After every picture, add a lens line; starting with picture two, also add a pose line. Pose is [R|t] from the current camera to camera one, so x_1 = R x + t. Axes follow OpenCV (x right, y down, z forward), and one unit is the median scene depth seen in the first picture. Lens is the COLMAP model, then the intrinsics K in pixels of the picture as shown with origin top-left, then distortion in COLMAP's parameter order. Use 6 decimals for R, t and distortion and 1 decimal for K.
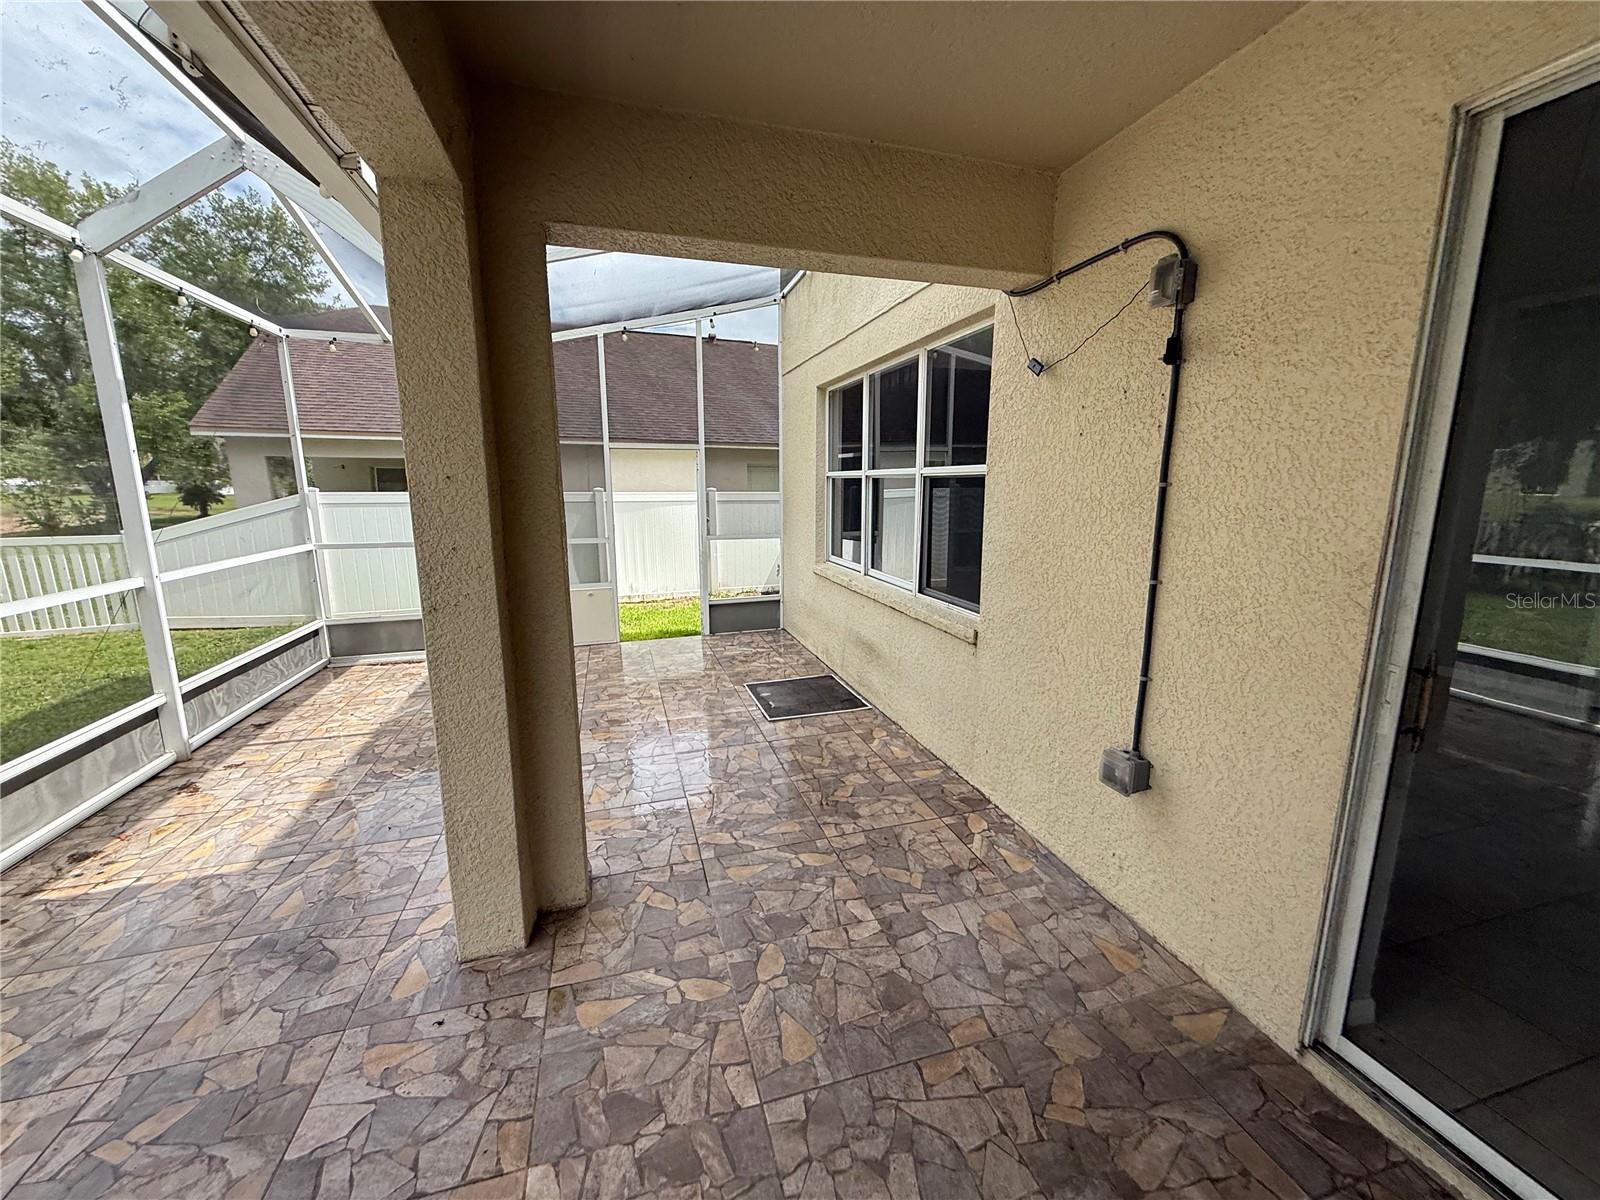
lens RADIAL K [[641.4, 0, 803.7], [0, 641.4, 605.1], [0, 0, 1]] dist [0.002155, 0.000027]
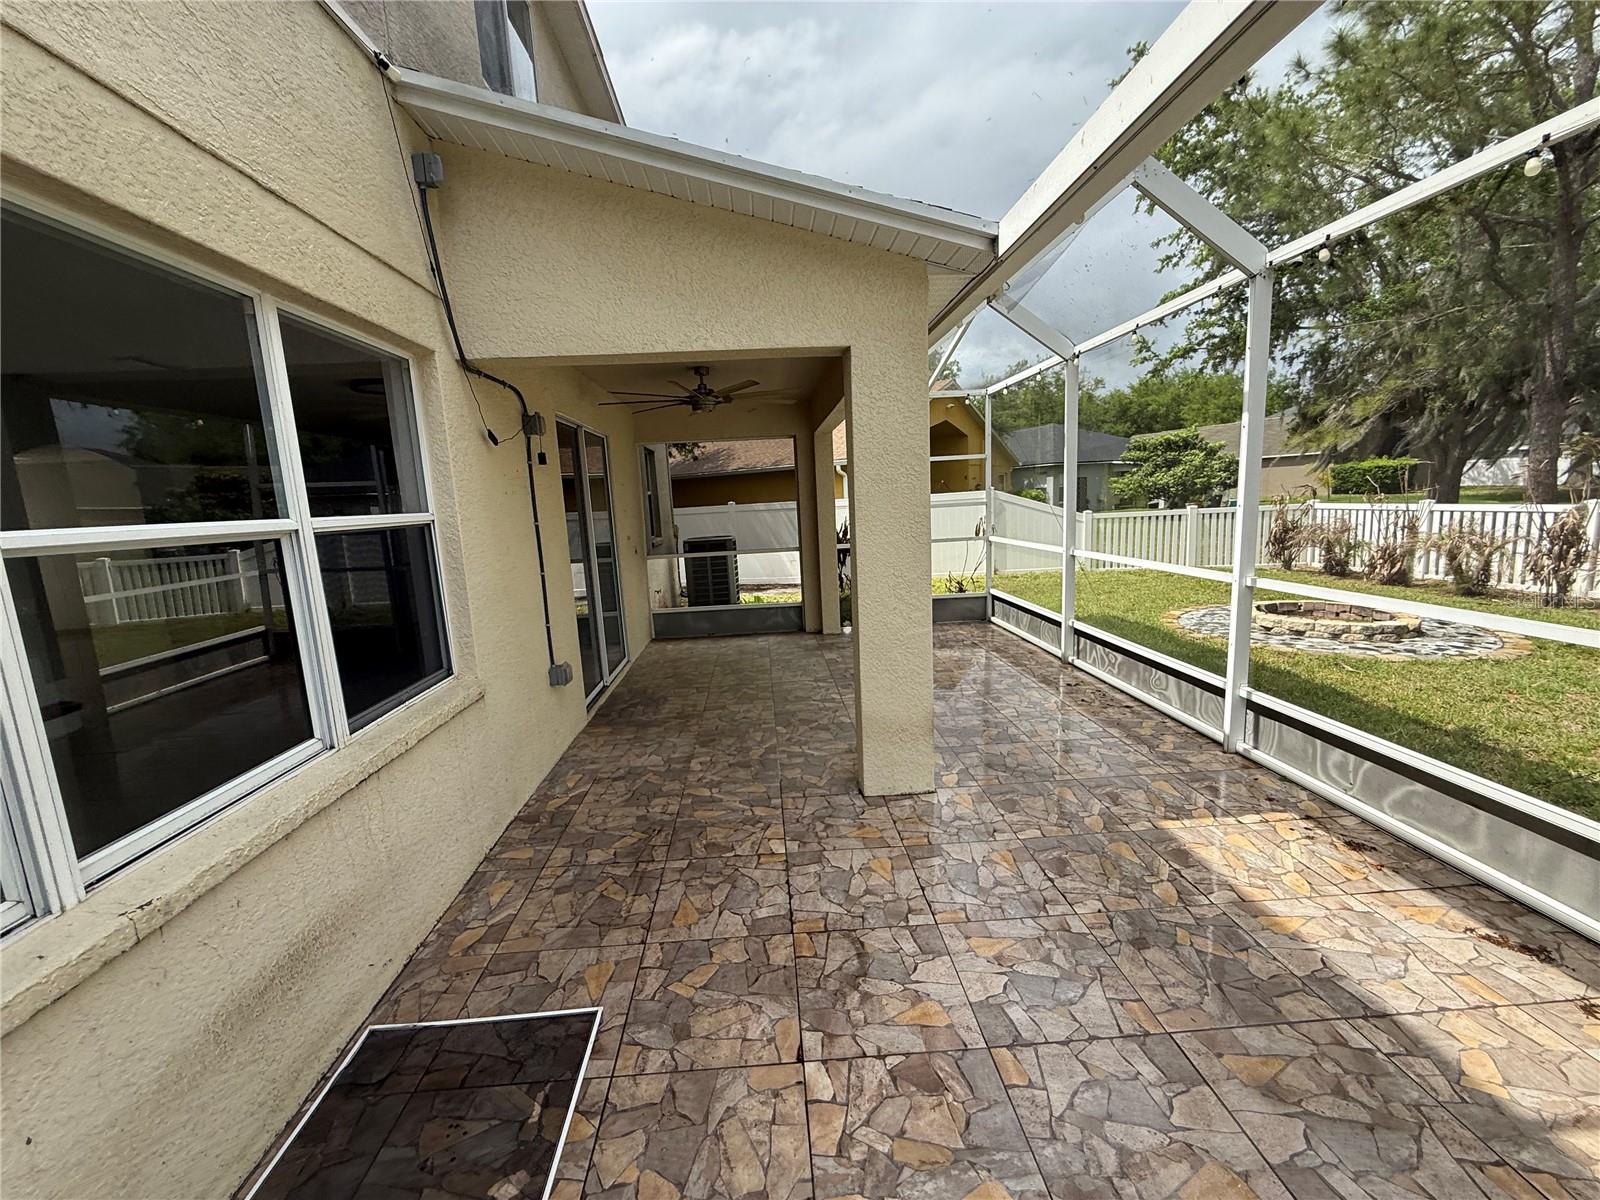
lens RADIAL K [[641.4, 0, 805.9], [0, 641.4, 596.4], [0, 0, 1]] dist [0.002155, 0.000027]
pose [[-0.976080, 0.013656, 0.216980, -0.462620], [0.086625, 0.939811, 0.330532, -0.389799], [-0.199407, 0.341422, -0.918514, 1.909321]]
